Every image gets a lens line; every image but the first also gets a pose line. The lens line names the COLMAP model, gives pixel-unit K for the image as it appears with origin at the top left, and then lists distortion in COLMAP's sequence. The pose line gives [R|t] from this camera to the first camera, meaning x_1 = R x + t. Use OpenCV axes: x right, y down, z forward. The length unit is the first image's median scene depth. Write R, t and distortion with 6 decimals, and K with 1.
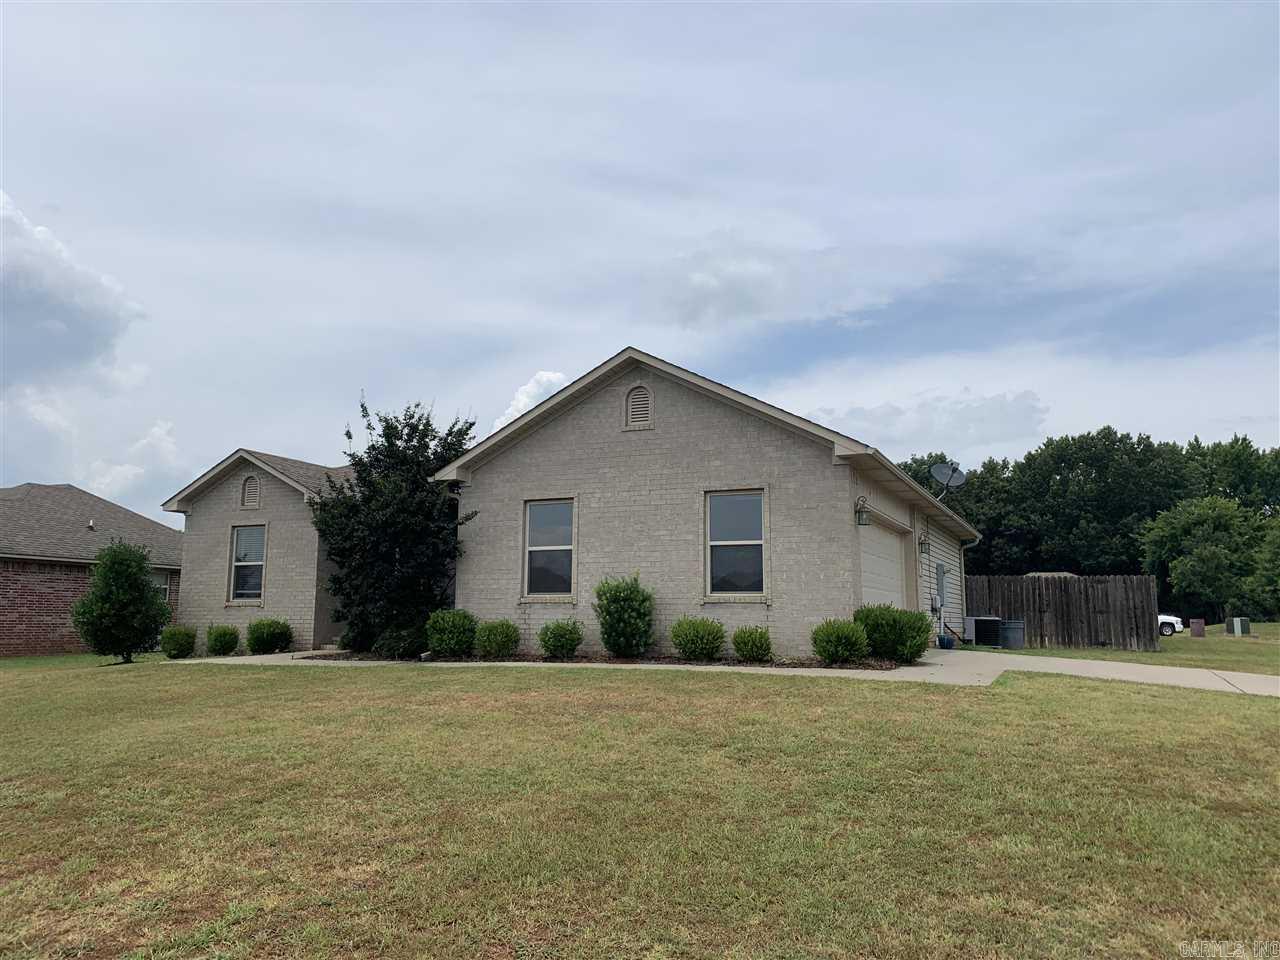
lens RADIAL K [[970.0, 0, 635.5], [0, 970.0, 477.0], [0, 0, 1]] dist [0.121521, -0.189640]
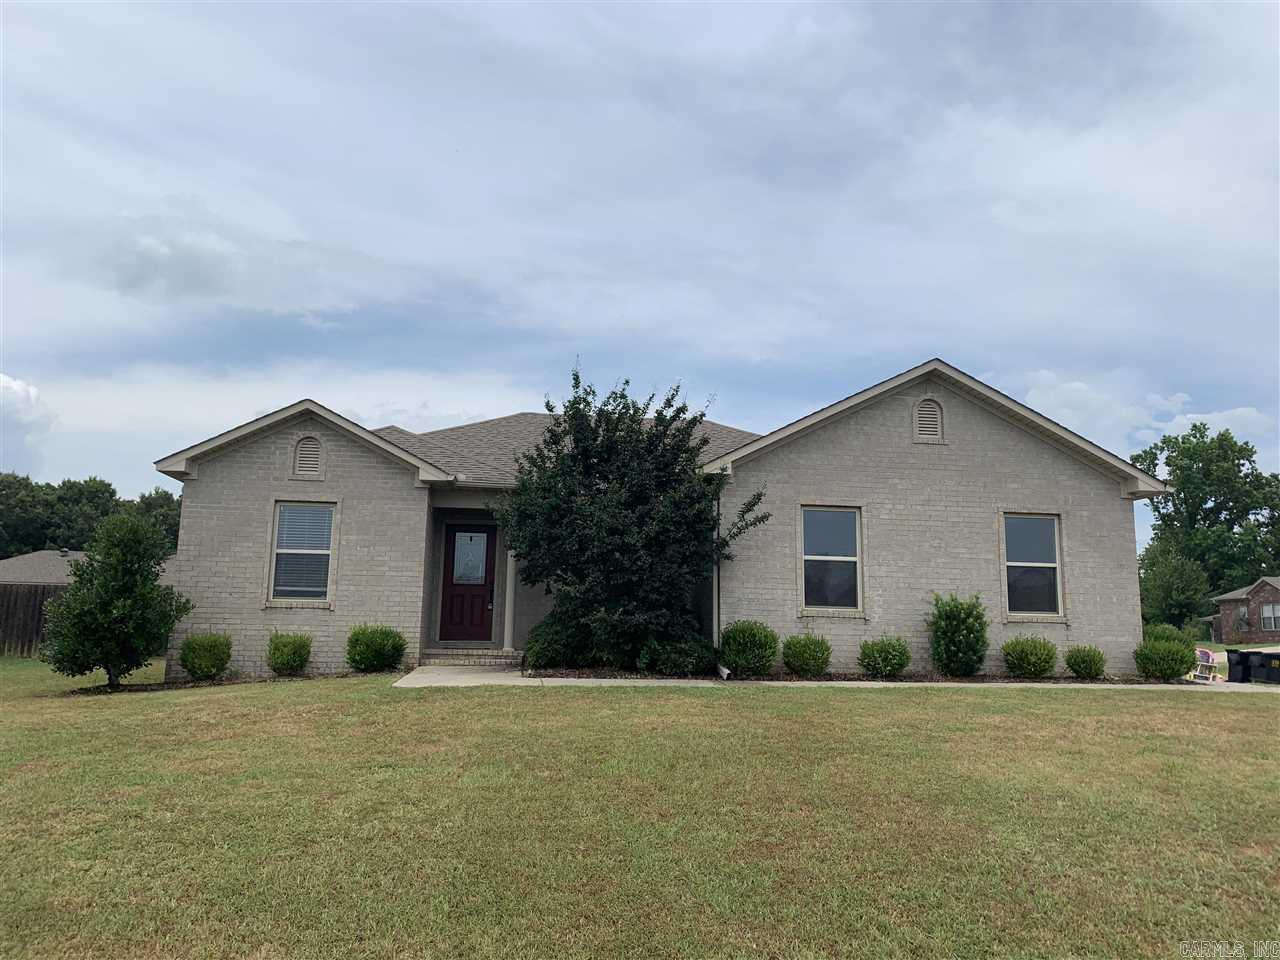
lens RADIAL K [[979.4, 0, 621.7], [0, 979.4, 487.9], [0, 0, 1]] dist [0.039567, -0.036922]
pose [[0.855006, 0.087529, 0.511178, -0.762071], [-0.088878, 0.995803, -0.021854, 0.045212], [-0.510945, -0.026747, 0.859197, 0.302718]]
